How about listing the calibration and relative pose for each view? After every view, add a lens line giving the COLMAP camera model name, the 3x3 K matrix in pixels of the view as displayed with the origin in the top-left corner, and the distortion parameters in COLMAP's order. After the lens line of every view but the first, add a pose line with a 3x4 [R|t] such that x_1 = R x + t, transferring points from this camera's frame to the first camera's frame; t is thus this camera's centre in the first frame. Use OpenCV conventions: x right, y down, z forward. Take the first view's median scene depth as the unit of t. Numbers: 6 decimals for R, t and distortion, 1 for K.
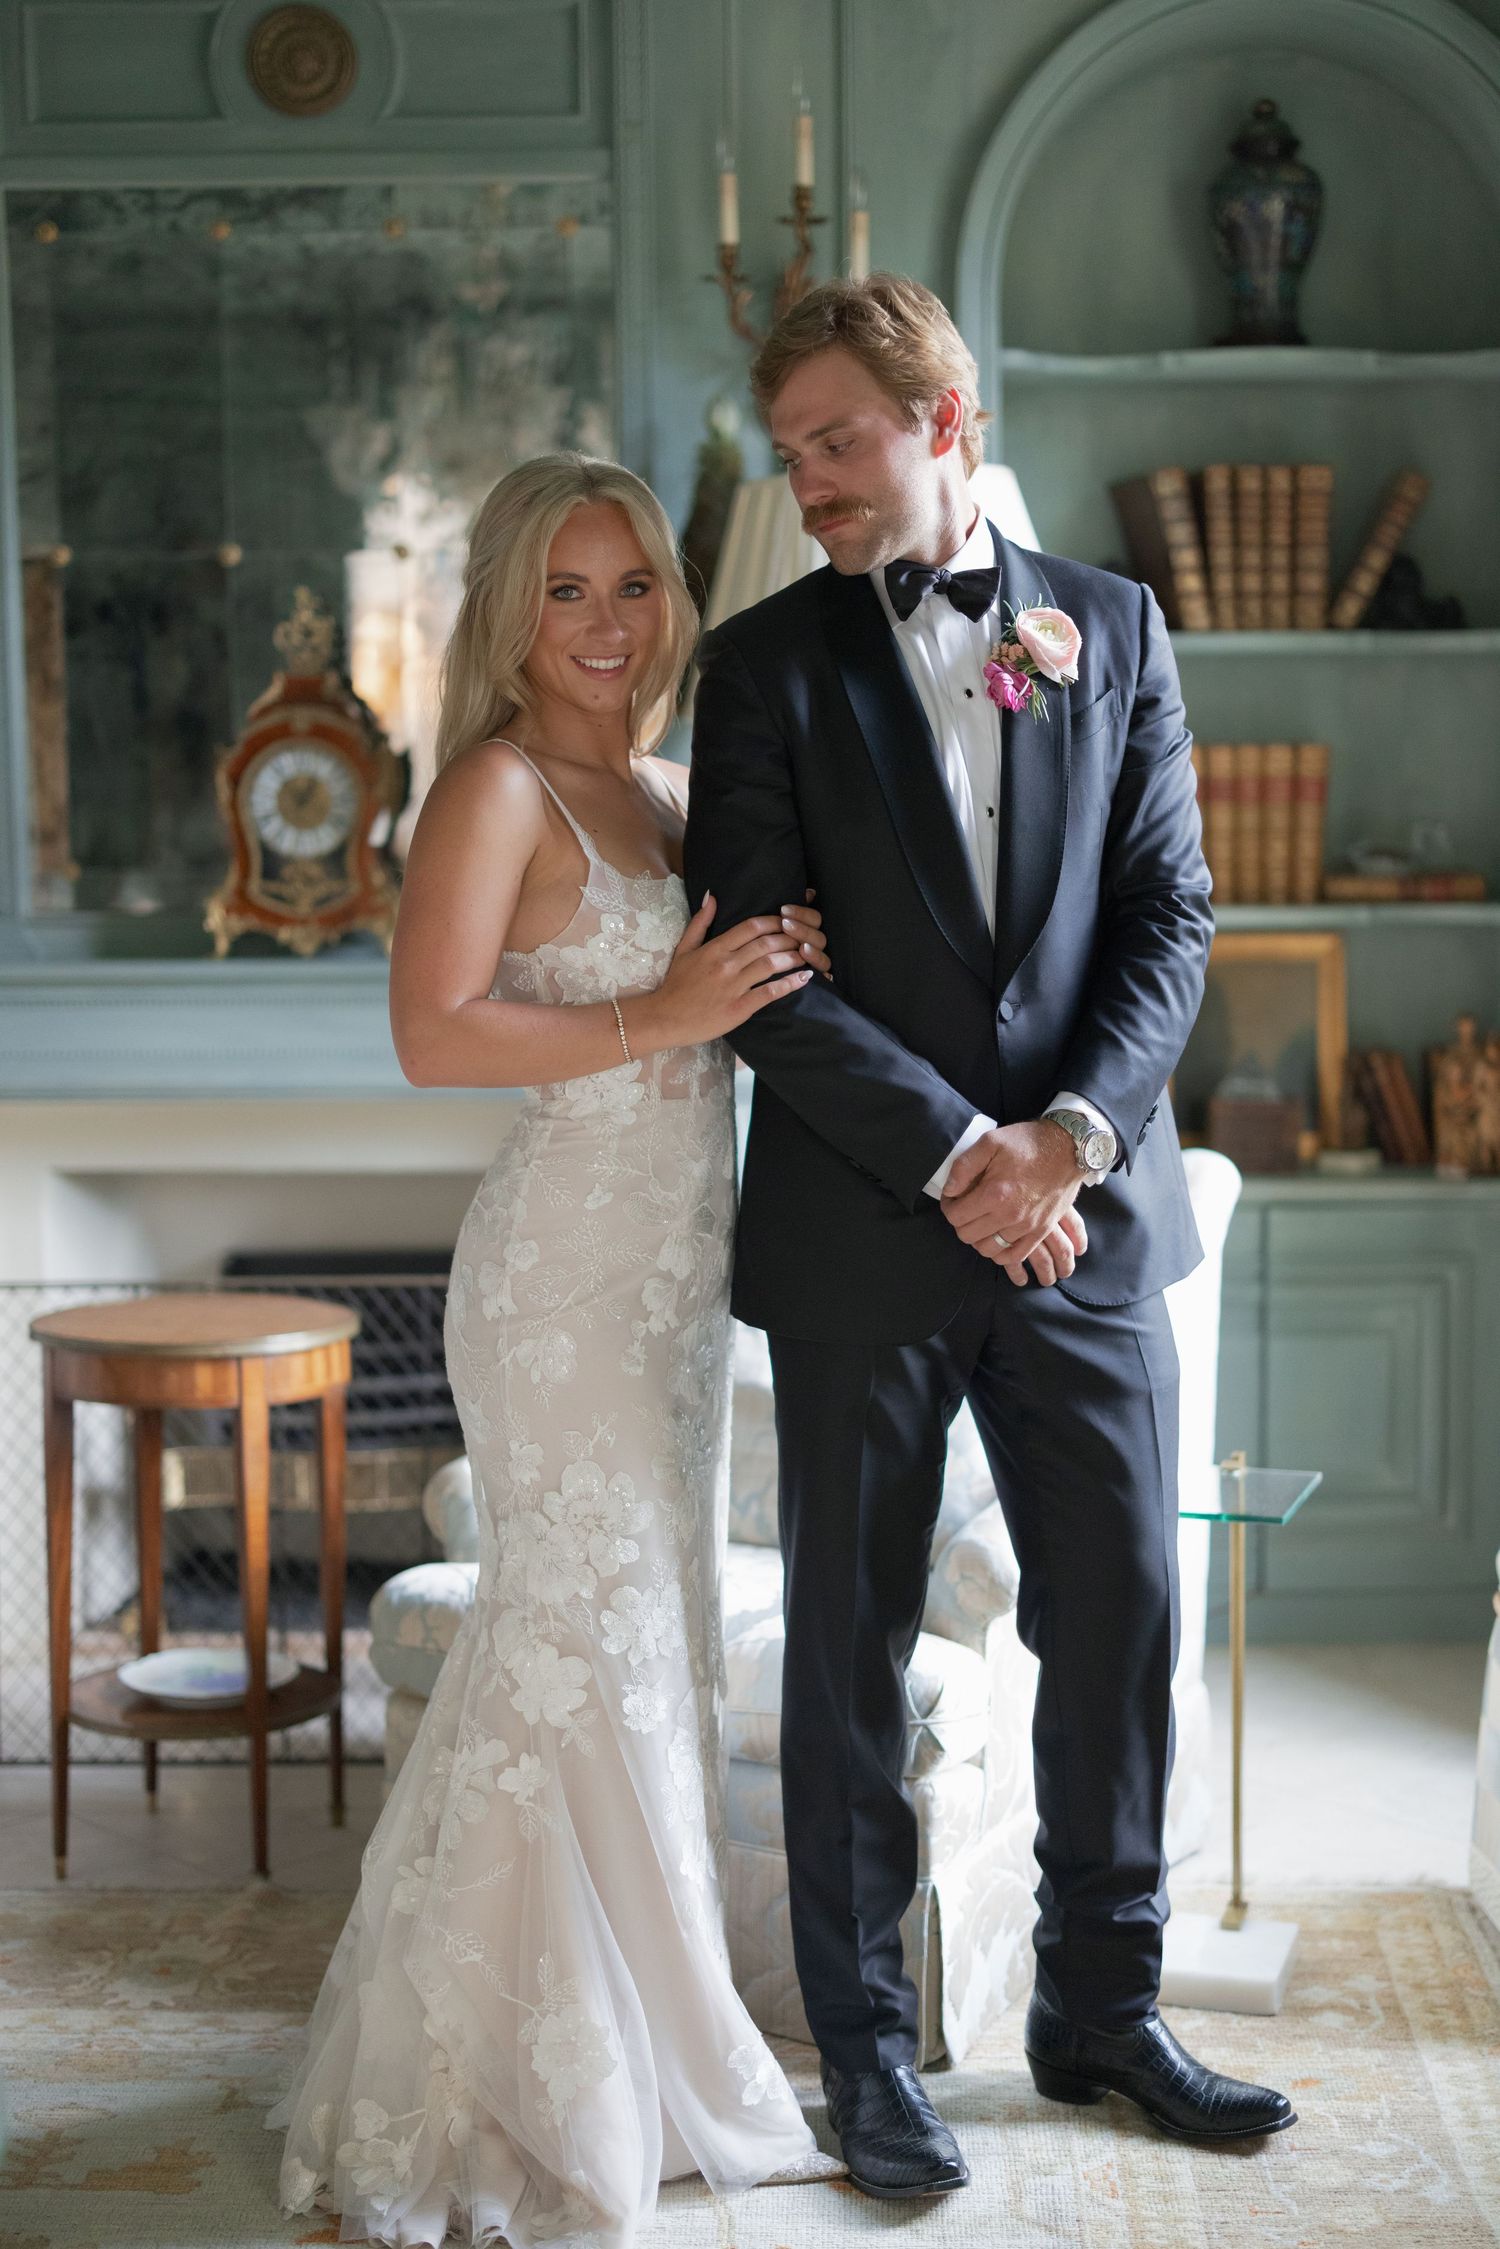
lens RADIAL K [[2938.8, 0, 752.1], [0, 2938.8, 1128.9], [0, 0, 1]] dist [0.017030, 0.000000]
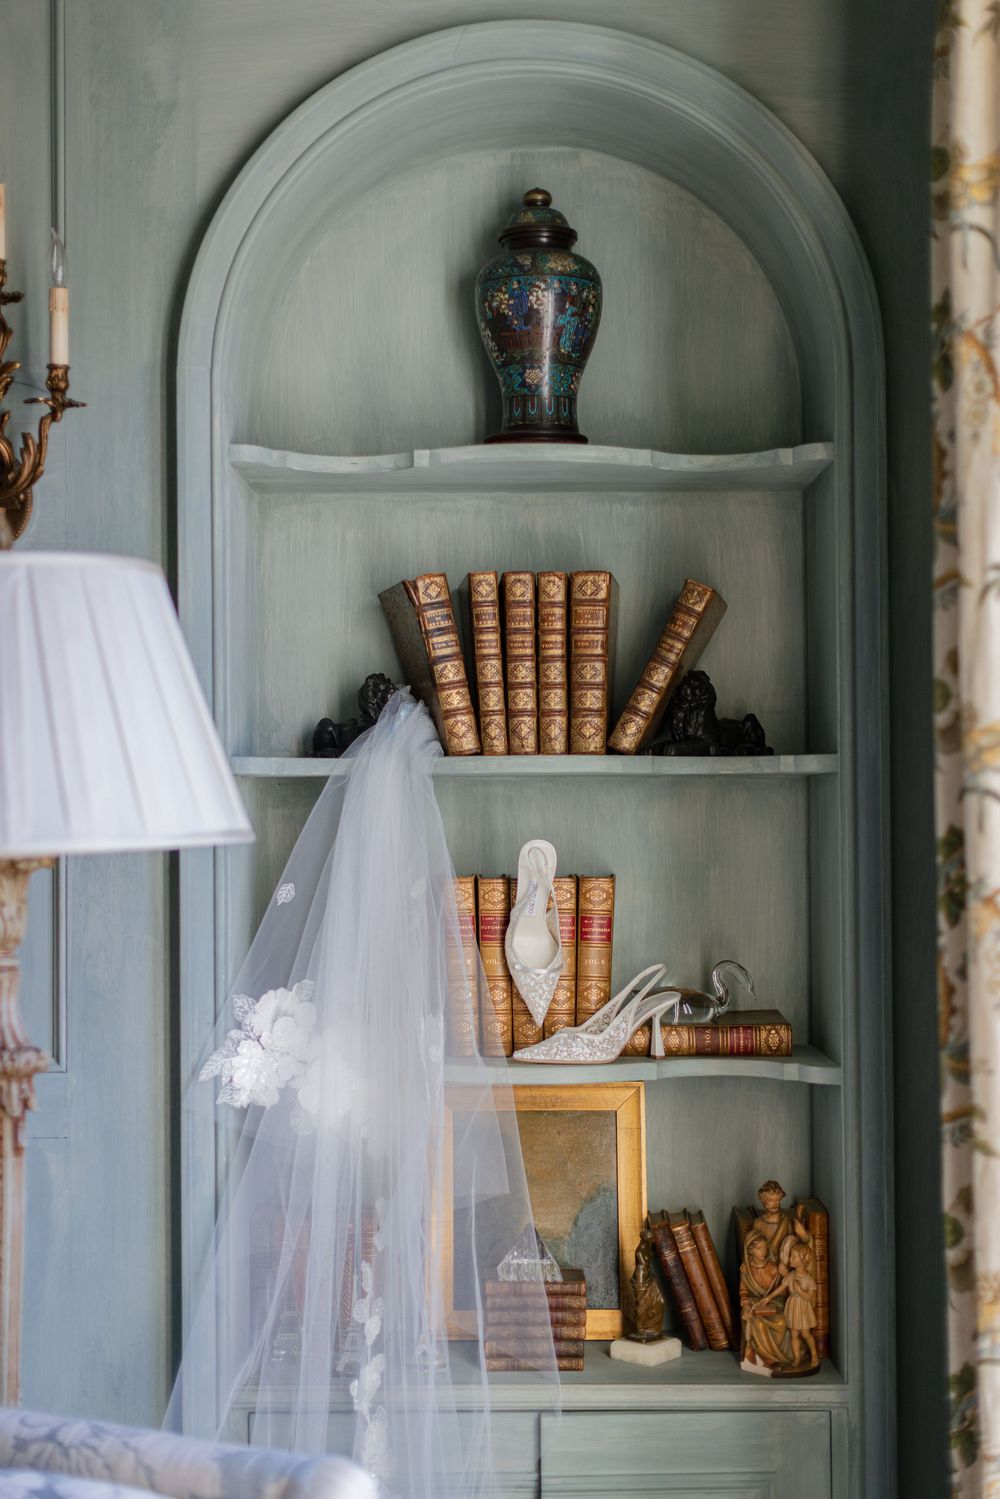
lens RADIAL K [[1958.8, 0, 497.3], [0, 1958.8, 739.6], [0, 0, 1]] dist [0.017030, 0.000000]
pose [[0.999925, 0.008298, 0.008959, 0.156875], [-0.007032, 0.991076, -0.133111, -0.093746], [-0.009984, 0.133038, 0.991061, 0.407569]]
